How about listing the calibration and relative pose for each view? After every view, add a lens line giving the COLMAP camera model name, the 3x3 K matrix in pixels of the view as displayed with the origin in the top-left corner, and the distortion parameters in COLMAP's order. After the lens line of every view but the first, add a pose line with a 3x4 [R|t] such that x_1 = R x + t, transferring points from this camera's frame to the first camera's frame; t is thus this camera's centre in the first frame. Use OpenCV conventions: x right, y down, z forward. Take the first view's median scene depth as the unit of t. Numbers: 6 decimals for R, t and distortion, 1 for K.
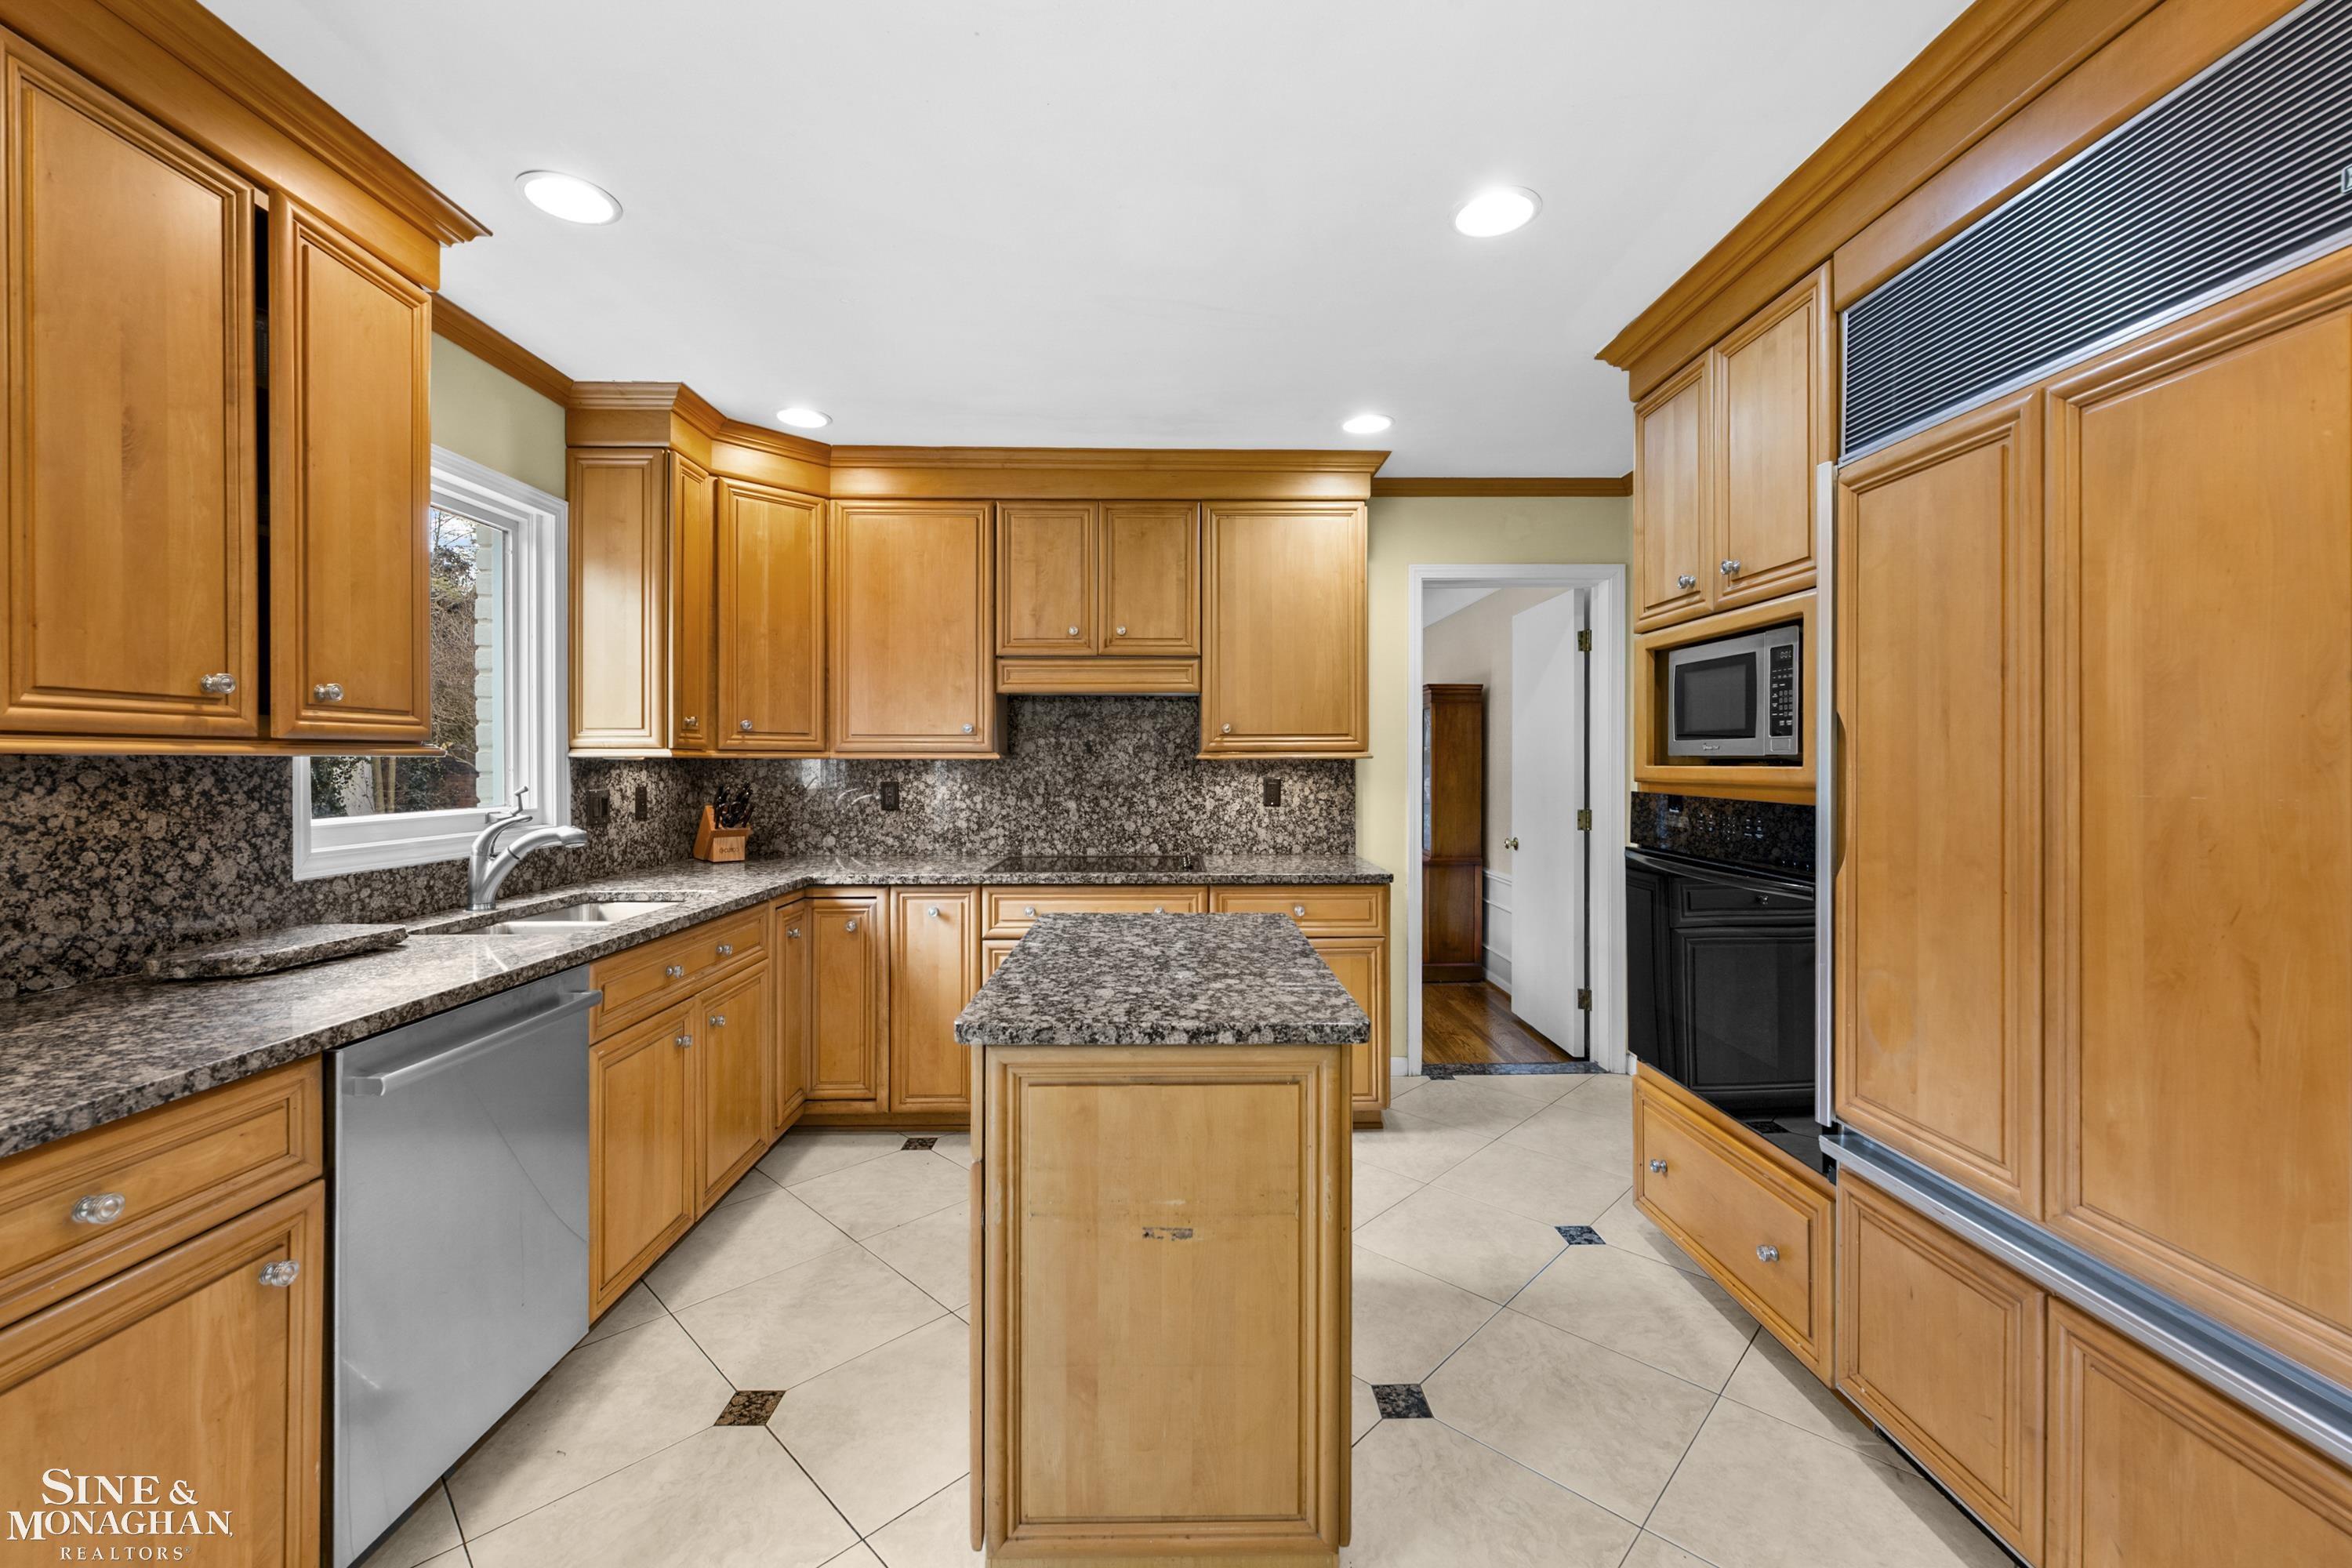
lens RADIAL K [[941.6, 0, 1178.6], [0, 941.6, 770.5], [0, 0, 1]] dist [0.000678, 0.000450]
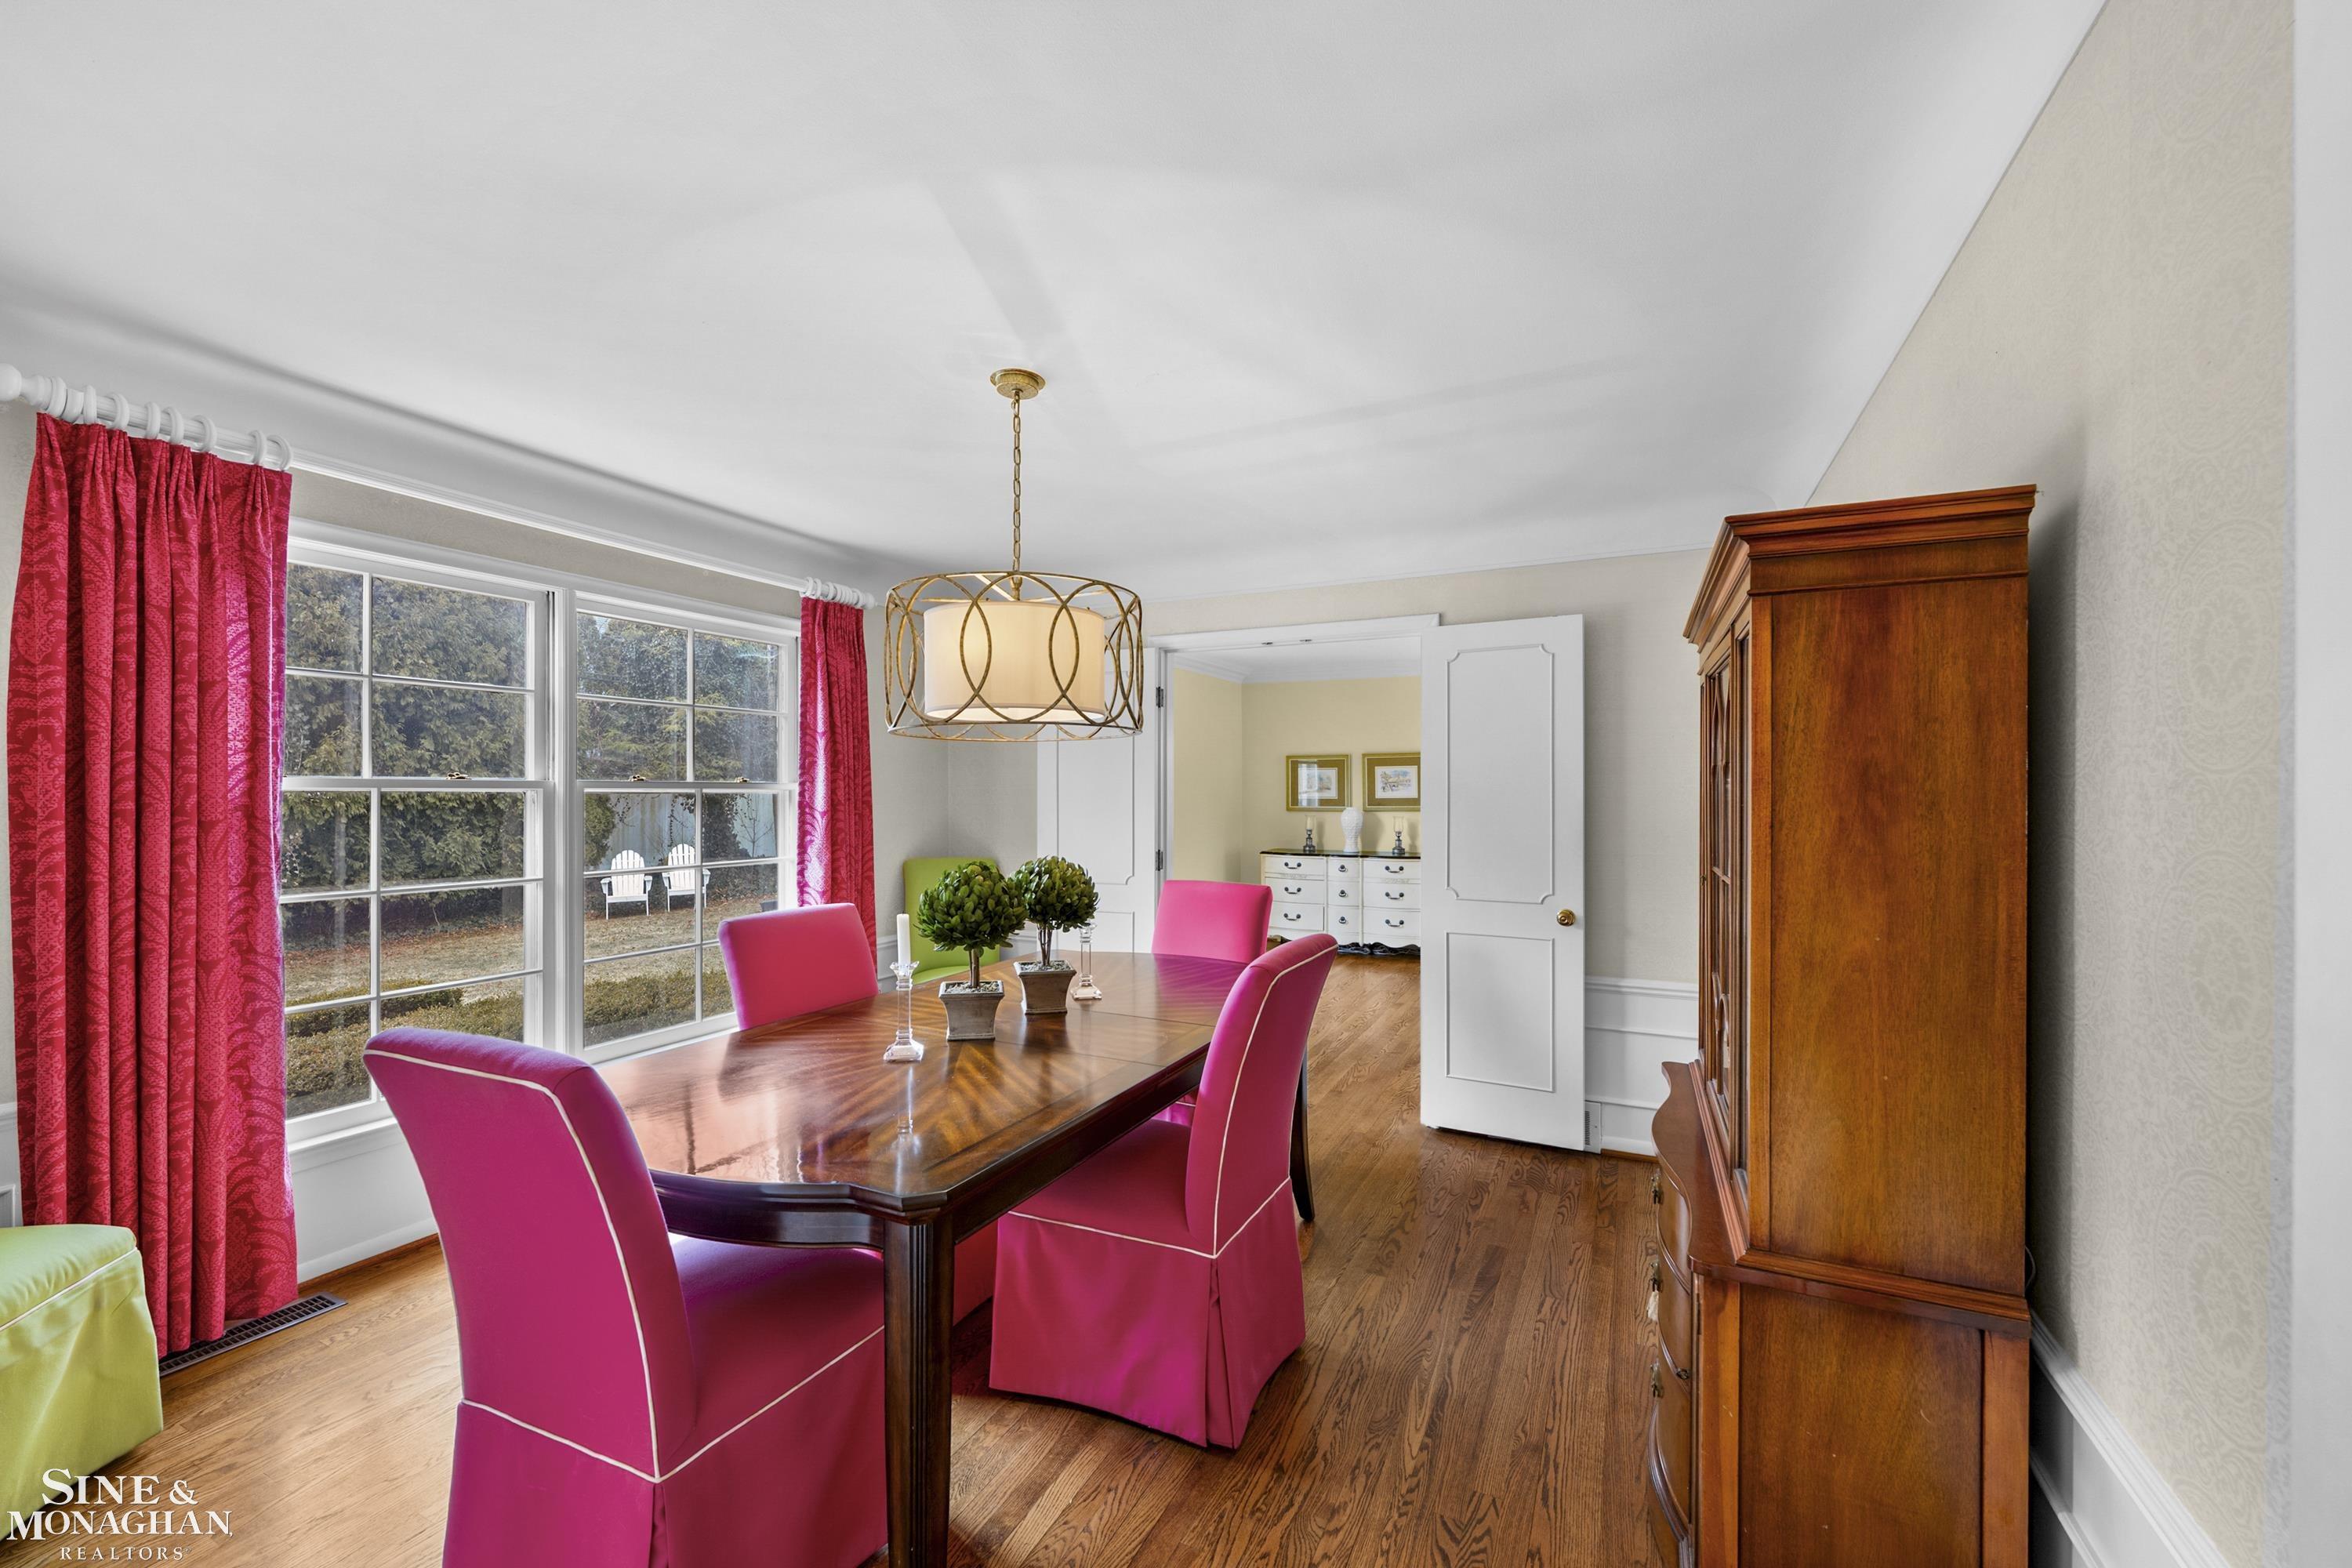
lens RADIAL K [[941.6, 0, 1179.1], [0, 941.6, 786.8], [0, 0, 1]] dist [0.000678, 0.000450]
pose [[0.898672, 0.007101, -0.438564, 0.242883], [-0.007696, 0.999970, 0.000422, -0.021989], [0.438554, 0.002996, 0.898700, 0.726365]]
